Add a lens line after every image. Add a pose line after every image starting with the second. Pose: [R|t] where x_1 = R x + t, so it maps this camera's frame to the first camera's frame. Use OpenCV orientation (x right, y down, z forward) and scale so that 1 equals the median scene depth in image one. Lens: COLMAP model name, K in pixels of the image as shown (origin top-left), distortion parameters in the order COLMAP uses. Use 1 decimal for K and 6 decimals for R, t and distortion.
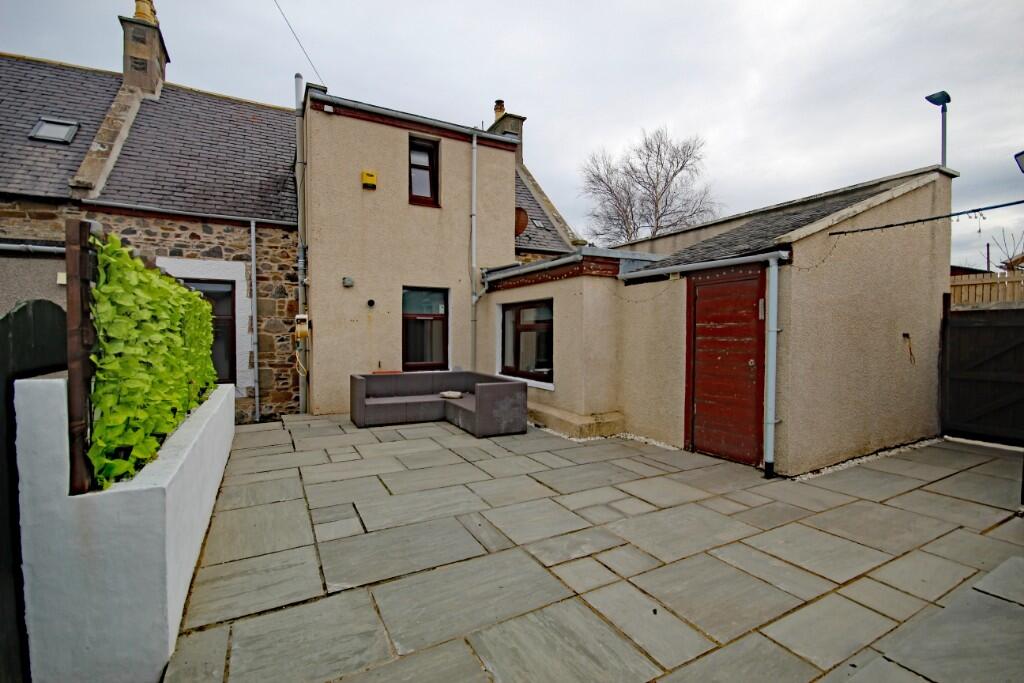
lens RADIAL K [[450.3, 0, 512.0], [0, 450.3, 341.5], [0, 0, 1]] dist [0.000101, 0.000078]
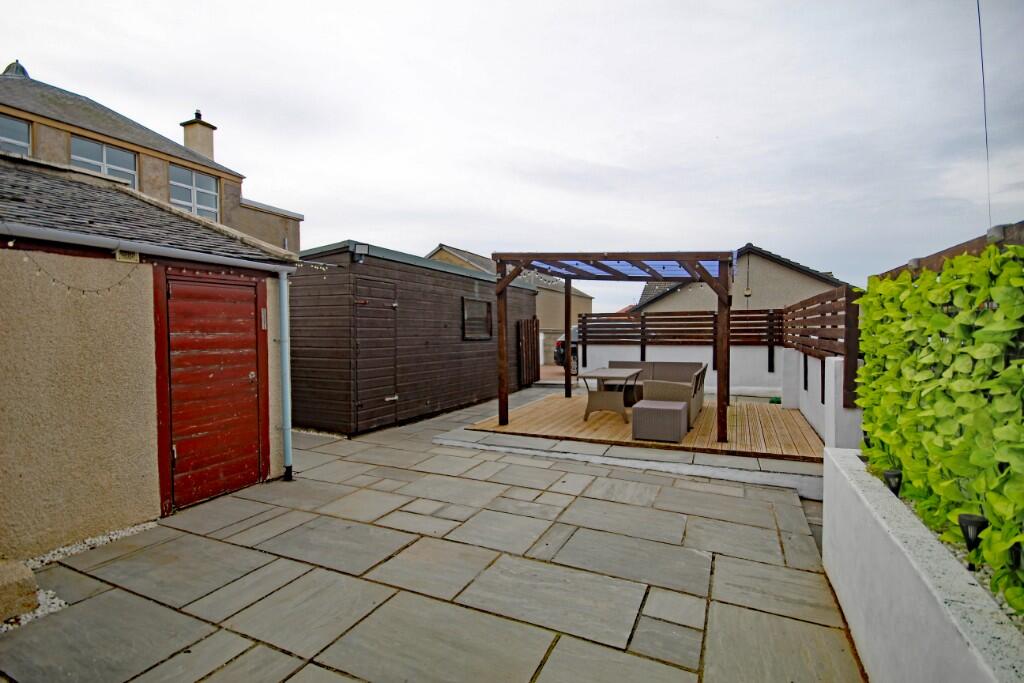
lens RADIAL K [[477.8, 0, 512.0], [0, 477.8, 341.5], [0, 0, 1]] dist [-0.003163, -0.000438]
pose [[-0.593883, -0.016095, 0.804391, -0.721589], [0.018710, 0.999253, 0.033808, -0.057408], [-0.804334, 0.035128, -0.593138, 1.406817]]
